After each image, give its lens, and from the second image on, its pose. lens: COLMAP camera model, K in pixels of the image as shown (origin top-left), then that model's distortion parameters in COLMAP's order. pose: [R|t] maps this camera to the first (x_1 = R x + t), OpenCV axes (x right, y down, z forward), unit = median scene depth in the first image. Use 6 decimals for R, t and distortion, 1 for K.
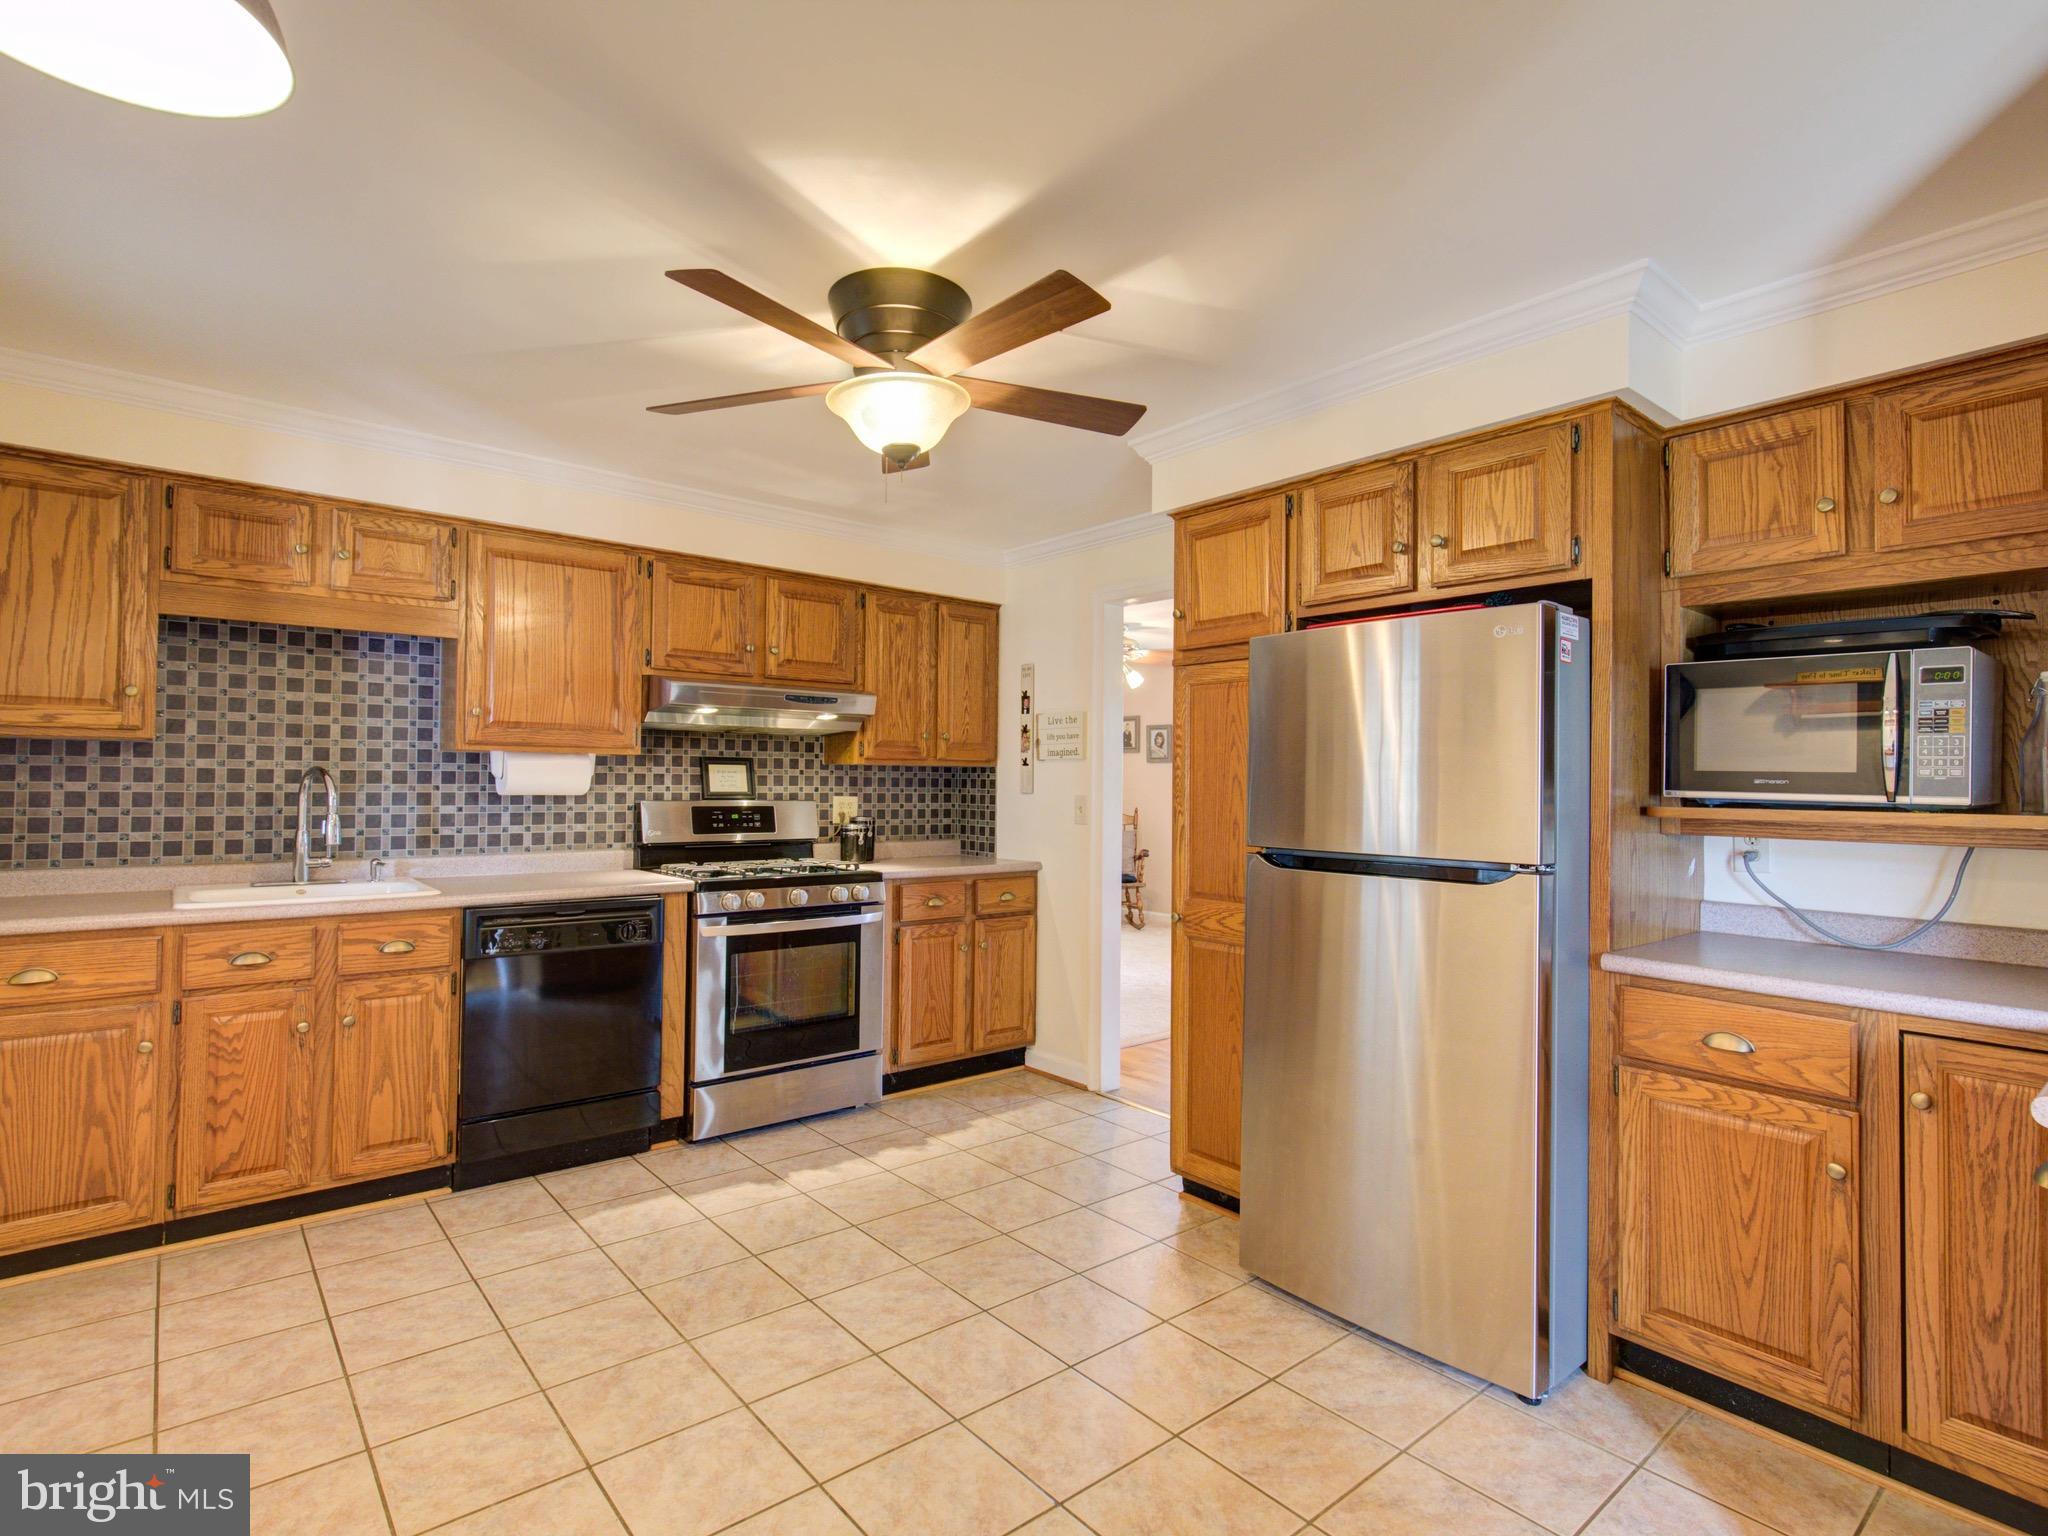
lens RADIAL K [[1066.3, 0, 1023.8], [0, 1066.3, 764.9], [0, 0, 1]] dist [-0.001929, 0.000301]
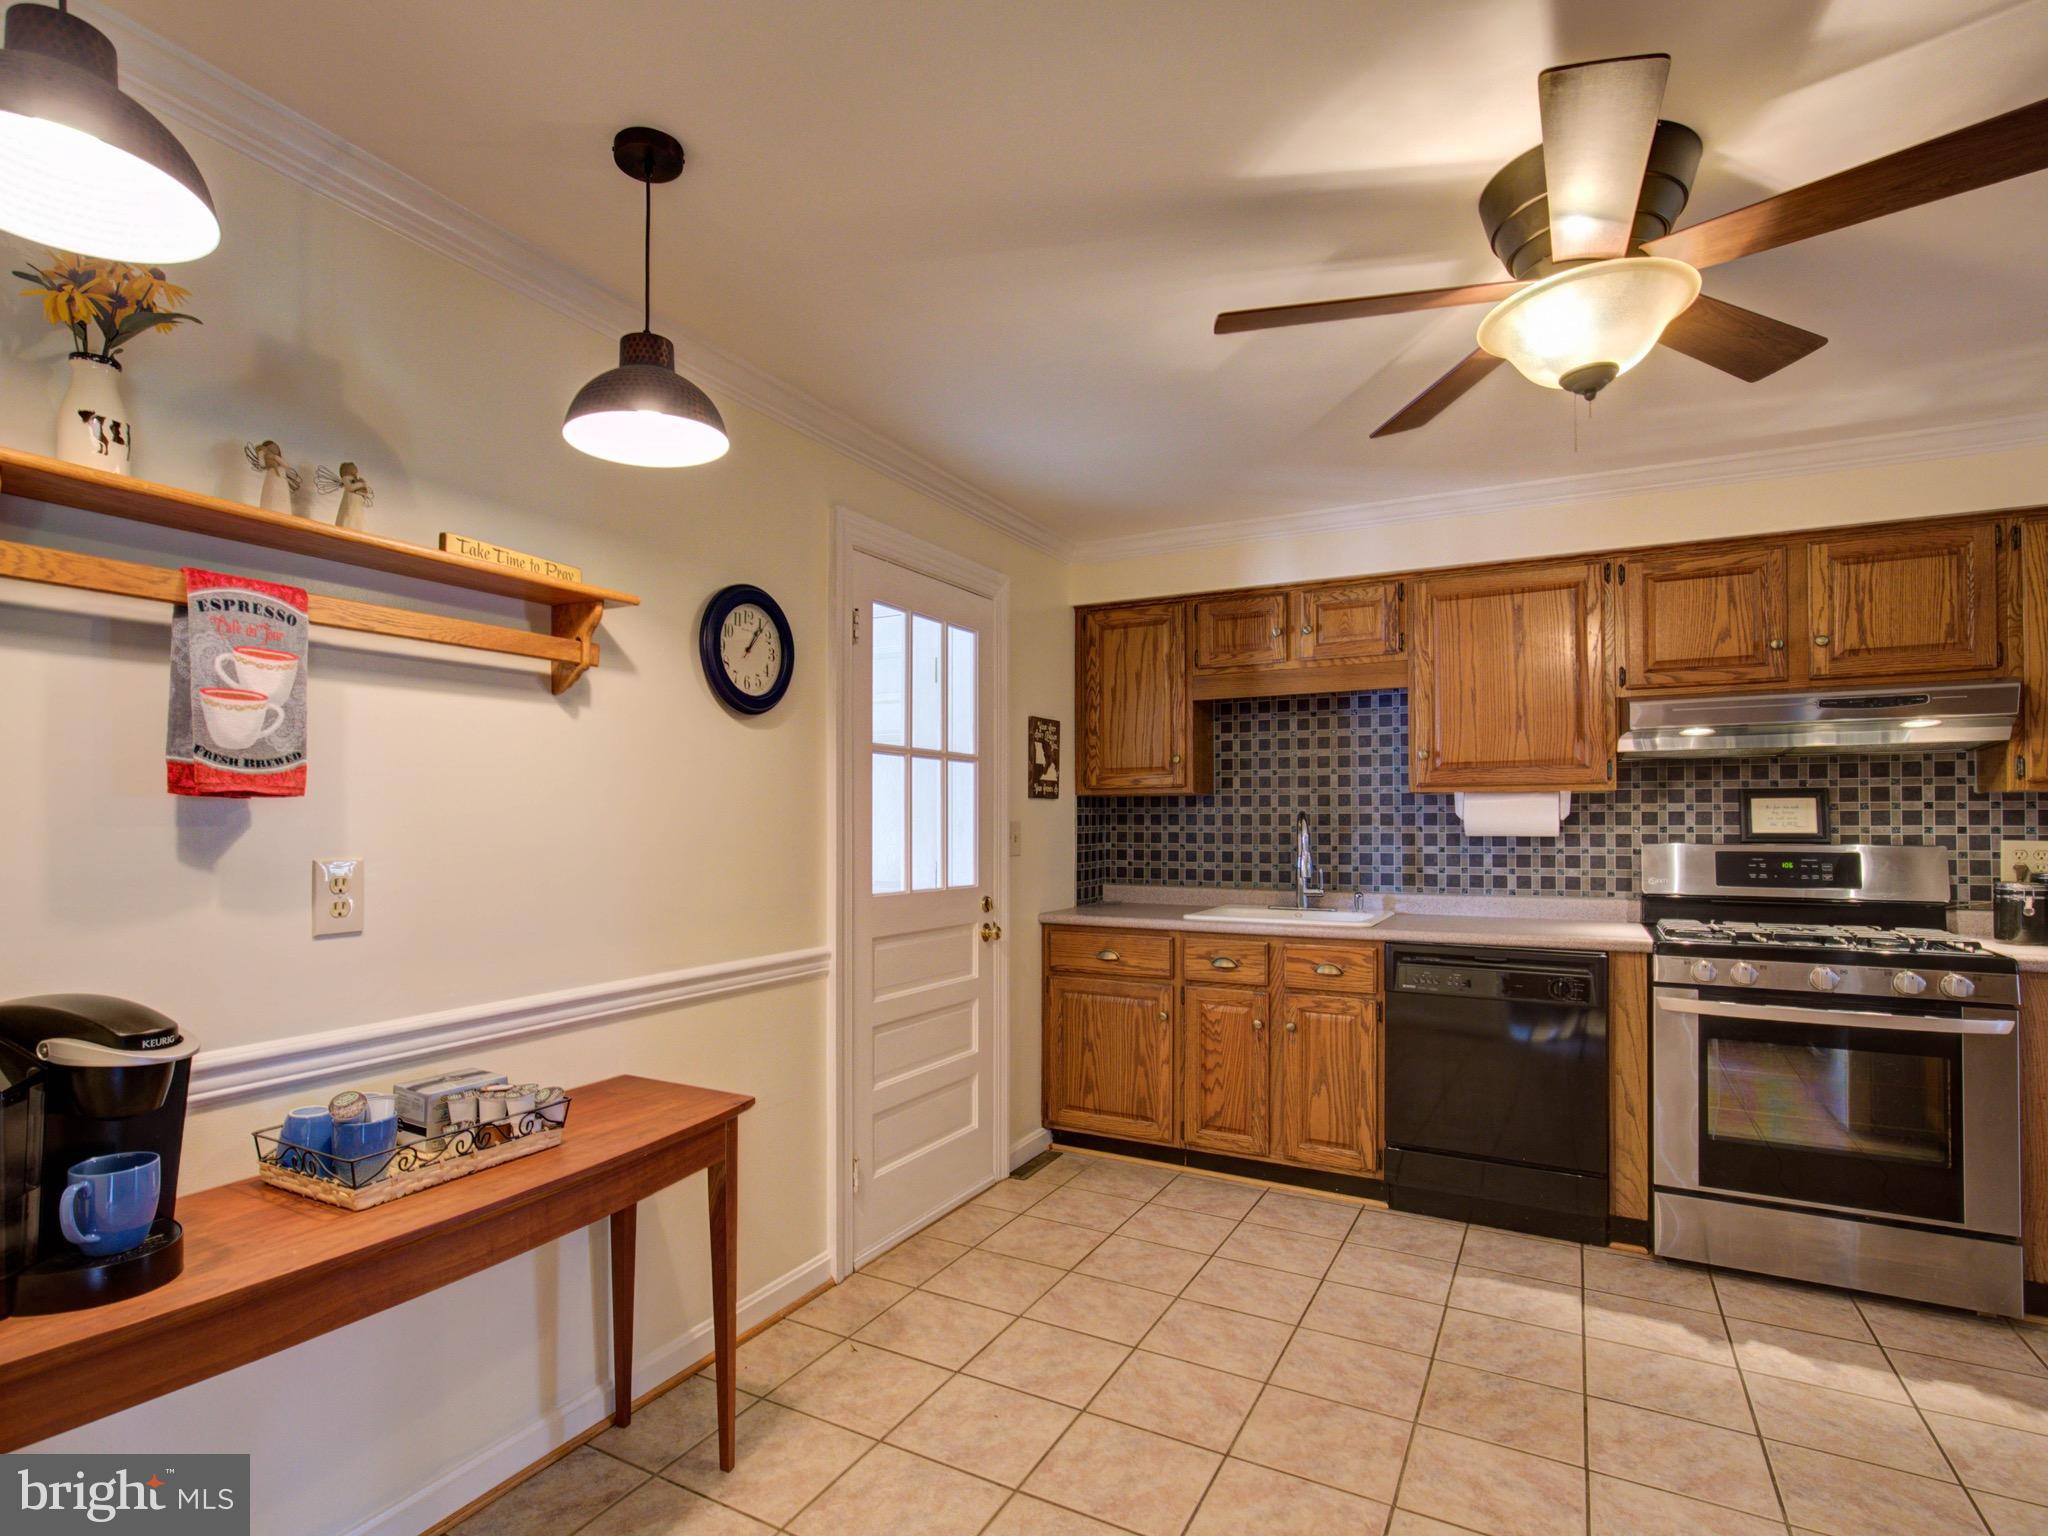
lens RADIAL K [[1049.3, 0, 937.3], [0, 1049.3, 812.4], [0, 0, 1]] dist [-0.003599, 0.001143]
pose [[0.325145, -0.018588, -0.945481, 0.305395], [0.021066, 0.999701, -0.012410, 0.008543], [0.945429, -0.015883, 0.325440, 0.230335]]
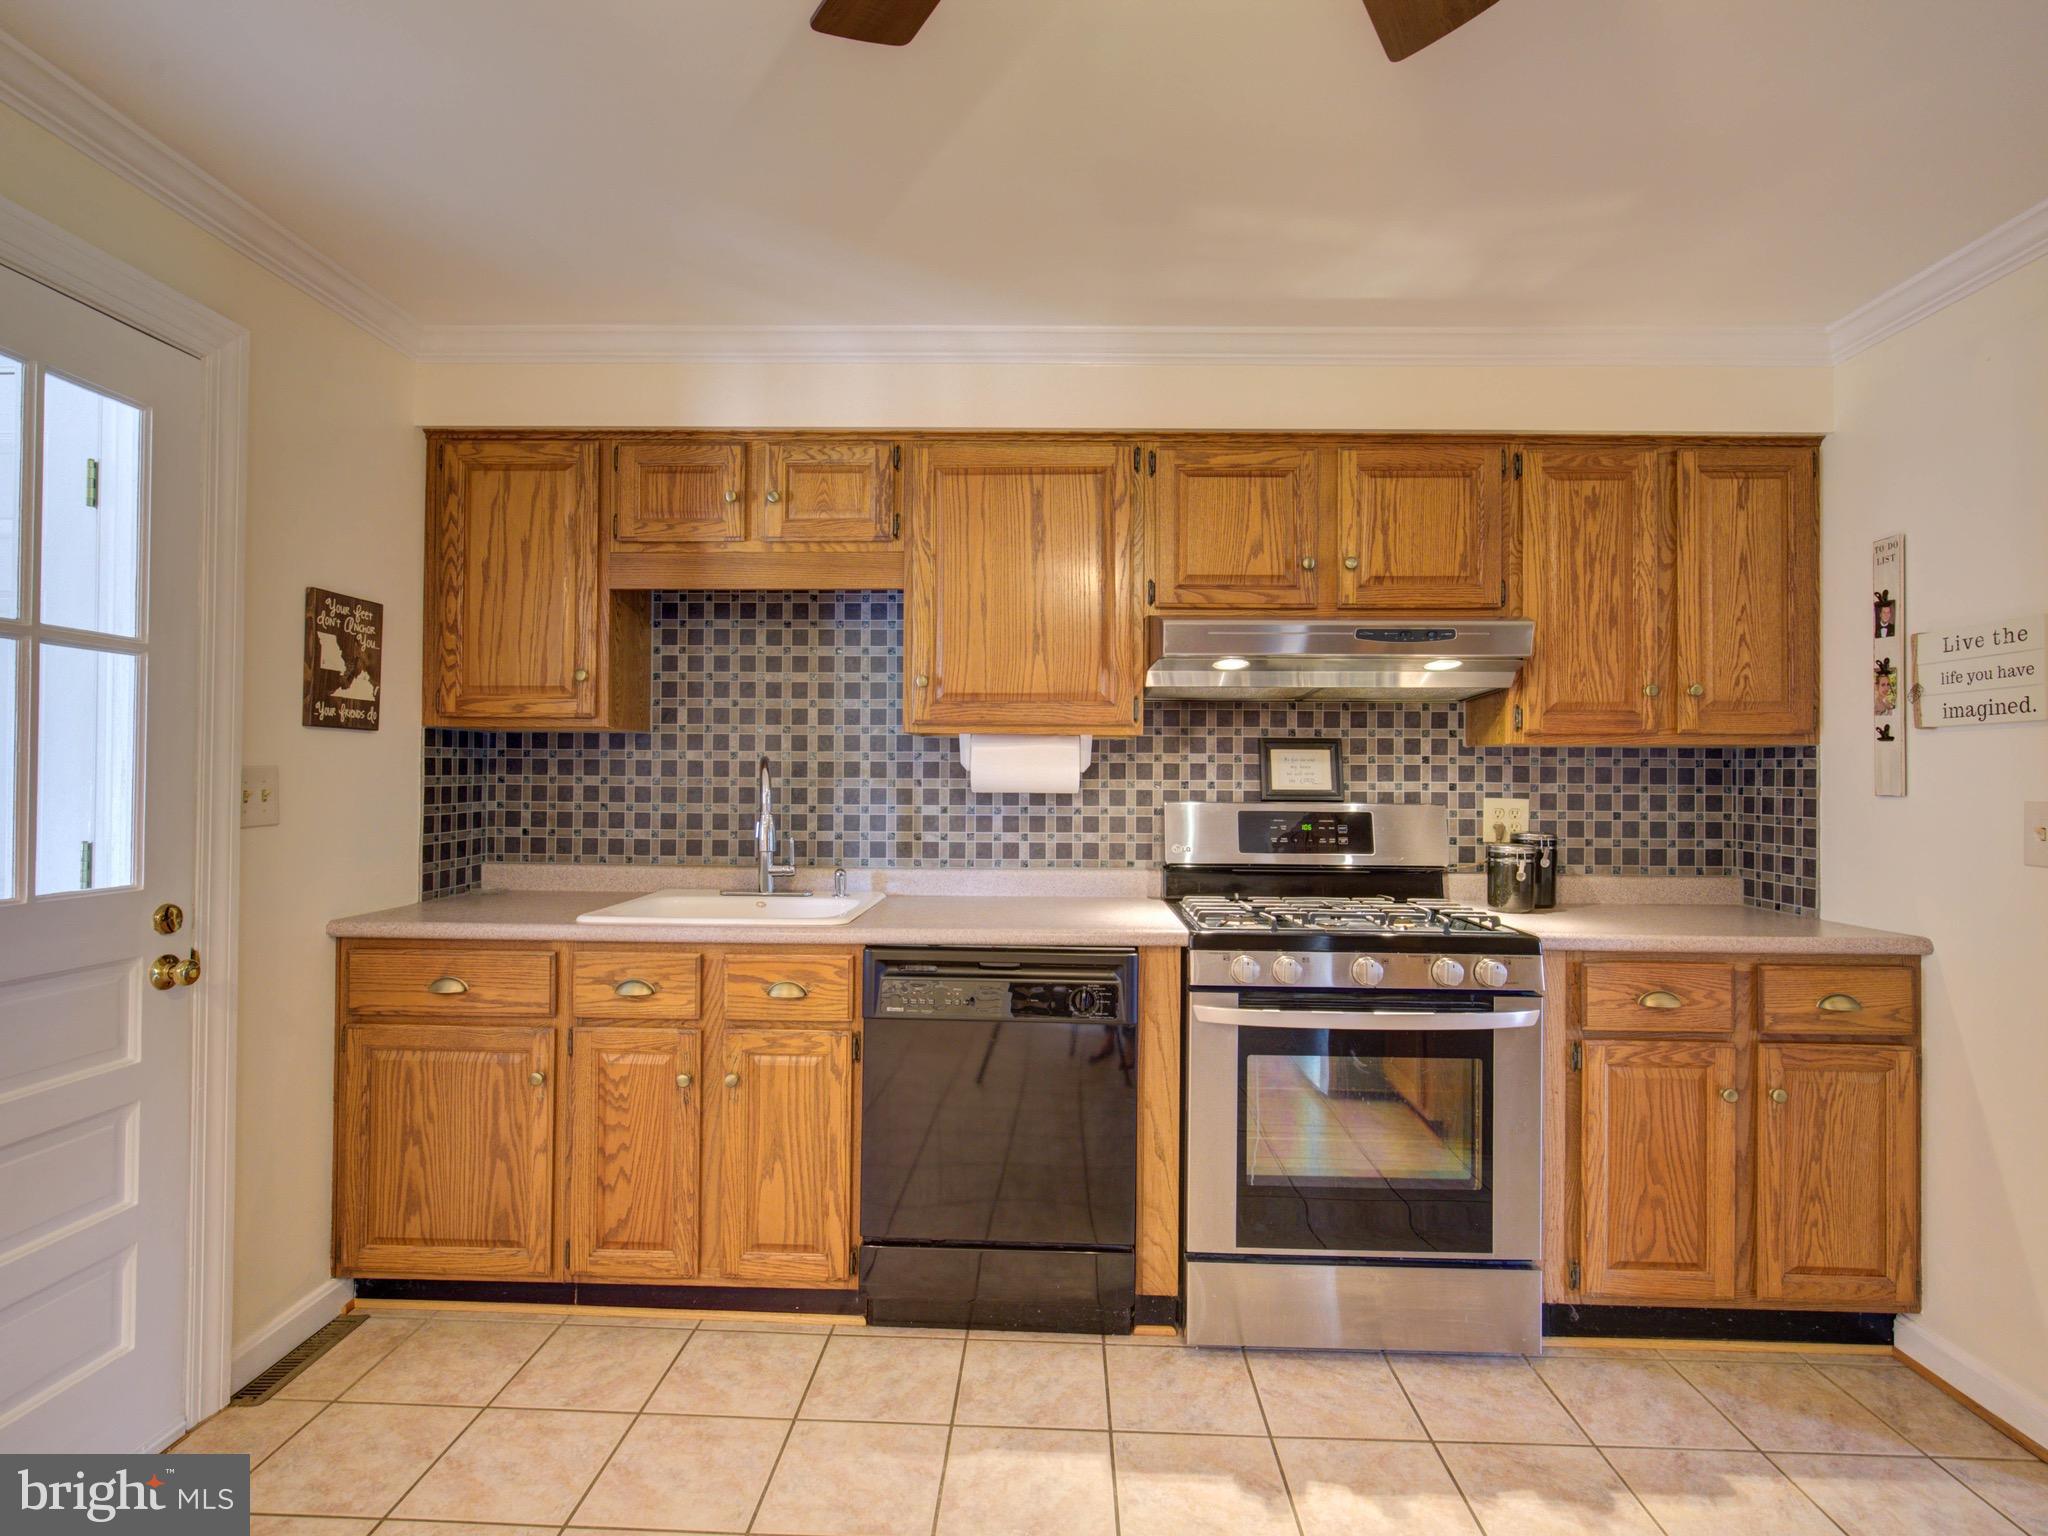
lens RADIAL K [[1035.6, 0, 1021.7], [0, 1035.6, 763.7], [0, 0, 1]] dist [-0.005498, 0.001753]
pose [[0.745662, -0.011379, -0.666228, 0.029956], [0.011230, 0.999927, -0.004510, 0.012588], [0.666230, -0.004119, 0.745735, 0.517655]]
